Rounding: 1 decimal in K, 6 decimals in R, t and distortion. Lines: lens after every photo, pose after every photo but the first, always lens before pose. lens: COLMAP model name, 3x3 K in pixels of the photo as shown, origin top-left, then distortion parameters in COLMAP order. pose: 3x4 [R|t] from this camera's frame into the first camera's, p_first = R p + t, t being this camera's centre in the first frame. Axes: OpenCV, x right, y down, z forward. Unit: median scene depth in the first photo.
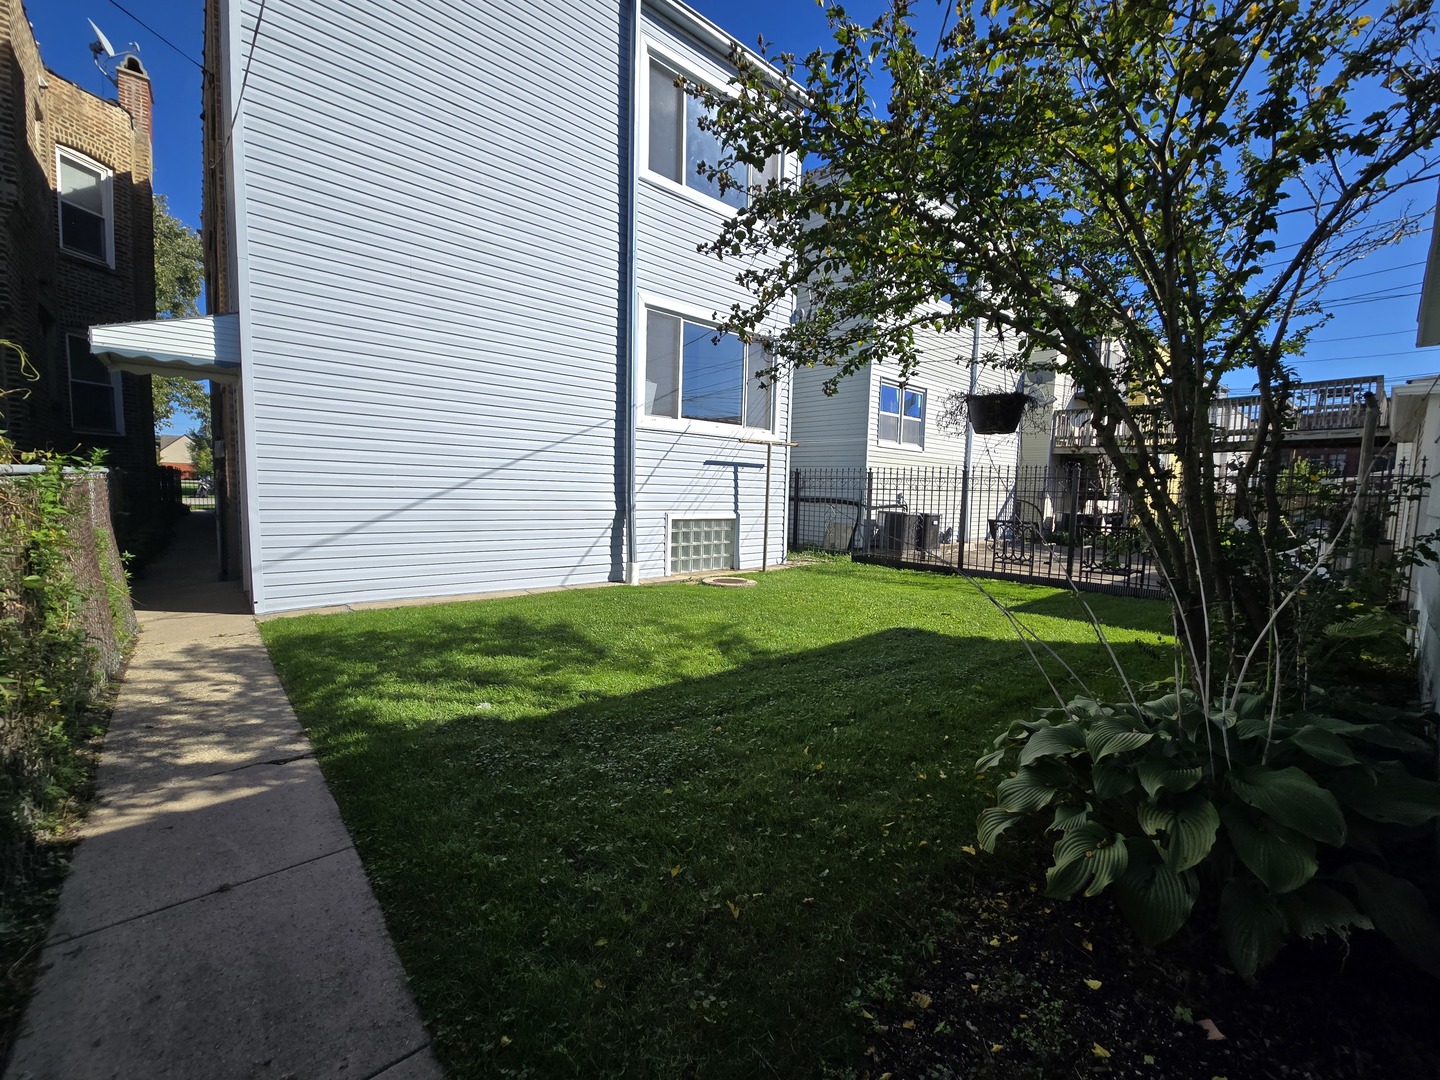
lens RADIAL K [[586.0, 0, 763.6], [0, 586.0, 539.4], [0, 0, 1]] dist [0.000147, -0.000190]
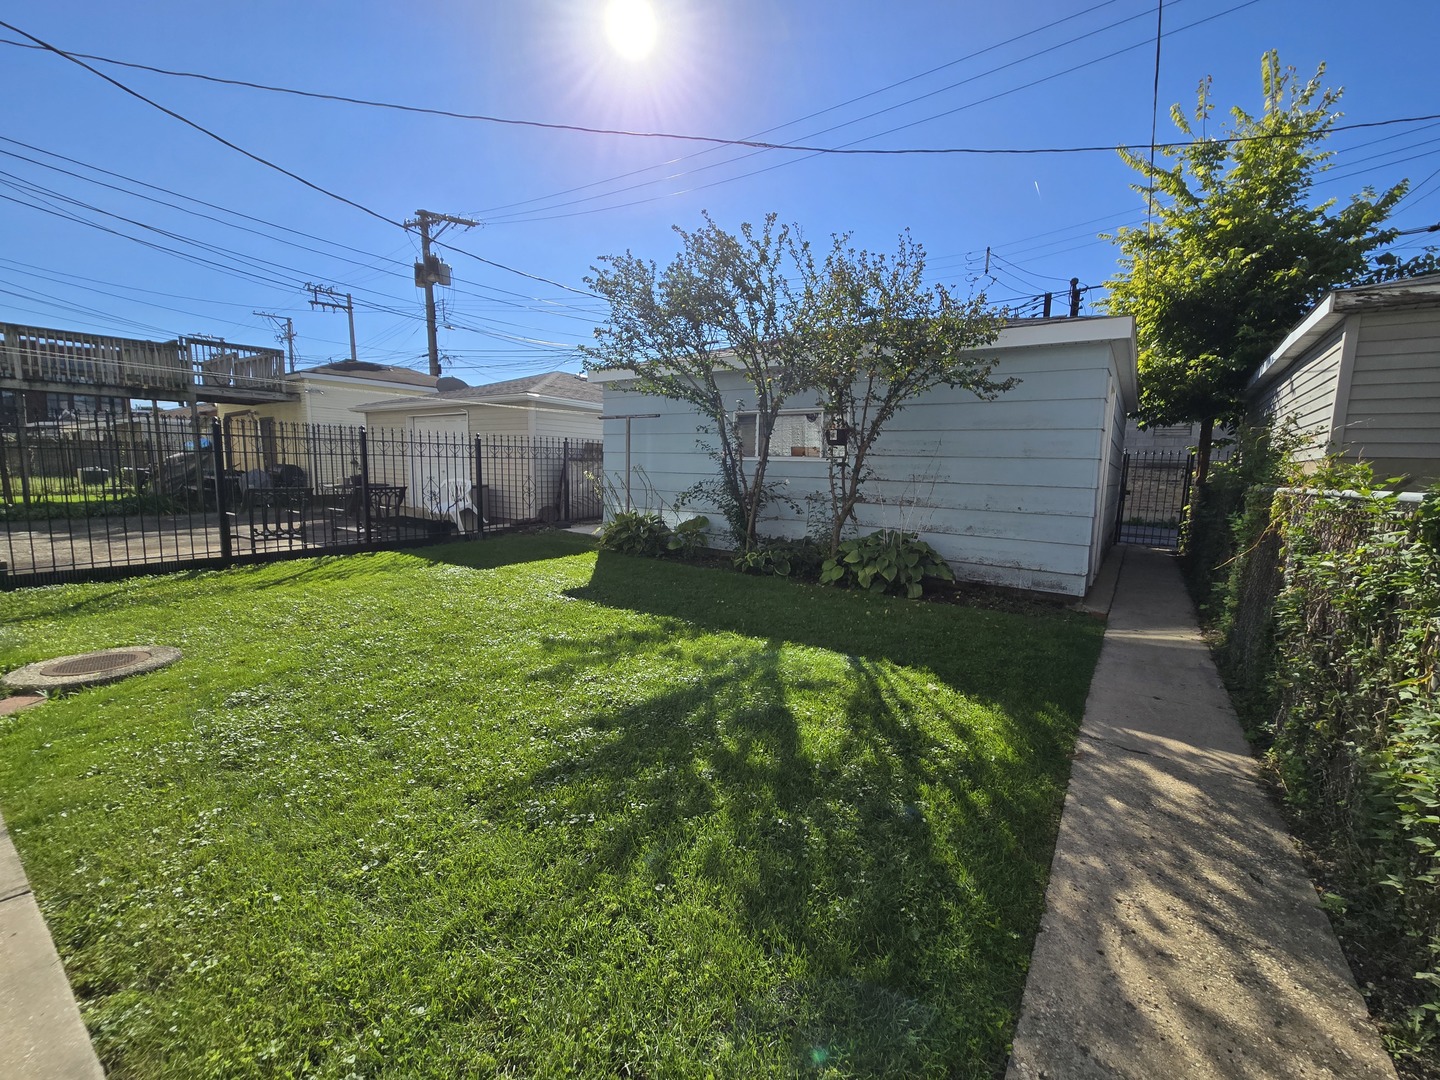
lens RADIAL K [[592.9, 0, 720.0], [0, 592.9, 540.0], [0, 0, 1]] dist [0.002169, 0.001107]
pose [[-0.184151, -0.151840, 0.971099, -1.449622], [0.053489, 0.984983, 0.164154, -0.178218], [-0.981441, 0.082172, -0.173264, 1.585710]]
